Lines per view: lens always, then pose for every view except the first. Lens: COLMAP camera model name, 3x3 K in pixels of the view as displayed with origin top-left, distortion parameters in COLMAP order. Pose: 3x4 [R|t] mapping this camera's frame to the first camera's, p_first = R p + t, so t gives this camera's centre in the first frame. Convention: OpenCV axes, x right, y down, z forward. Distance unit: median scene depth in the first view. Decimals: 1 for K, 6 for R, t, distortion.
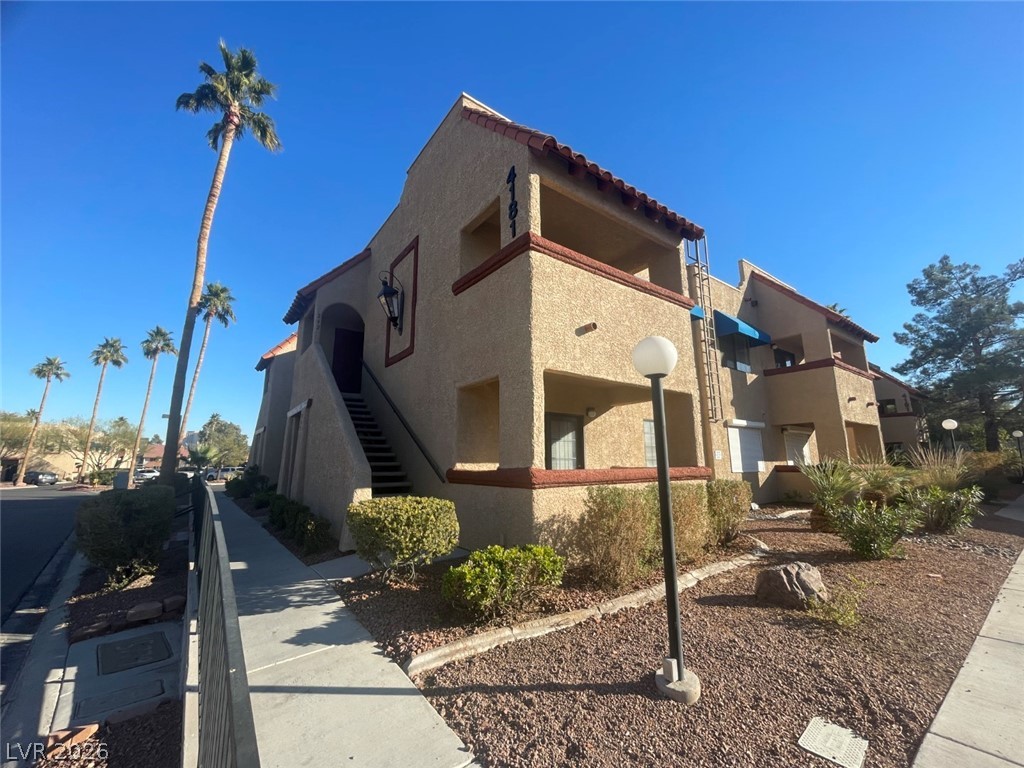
lens RADIAL K [[414.5, 0, 515.8], [0, 414.5, 381.8], [0, 0, 1]] dist [-0.003057, -0.000370]
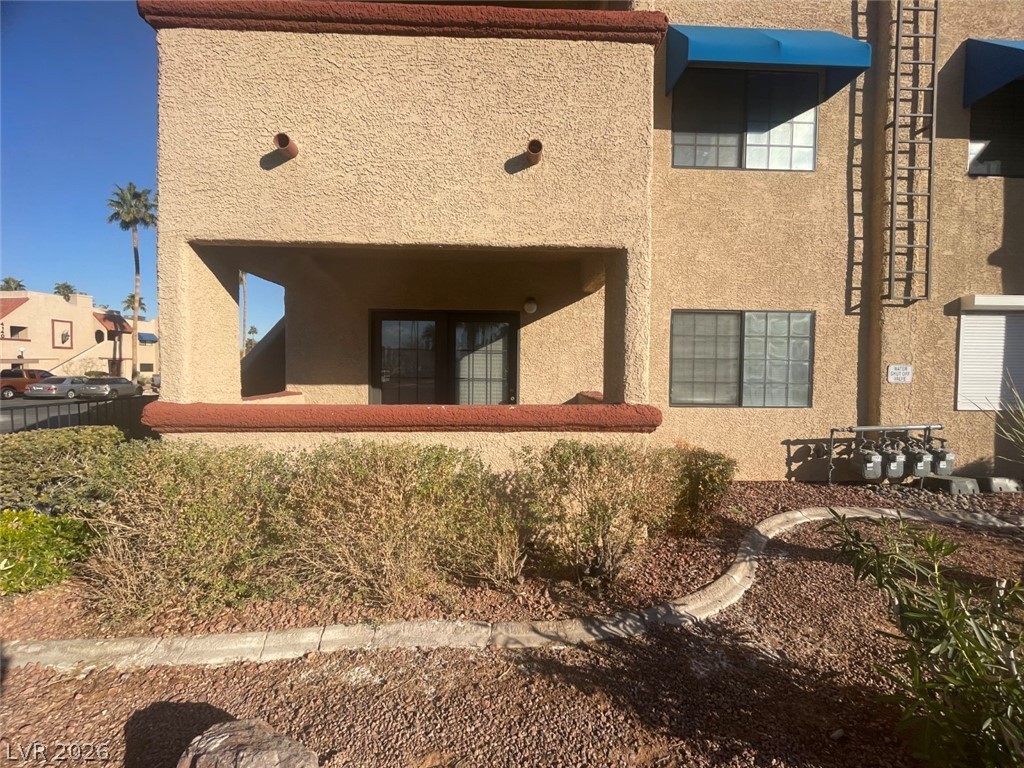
lens RADIAL K [[414.5, 0, 510.9], [0, 414.5, 383.2], [0, 0, 1]] dist [-0.003057, -0.000370]
pose [[0.821592, 0.027019, -0.569435, 0.582911], [0.099929, 0.976585, 0.190517, 0.075546], [0.561249, -0.213431, 0.799654, 0.537502]]
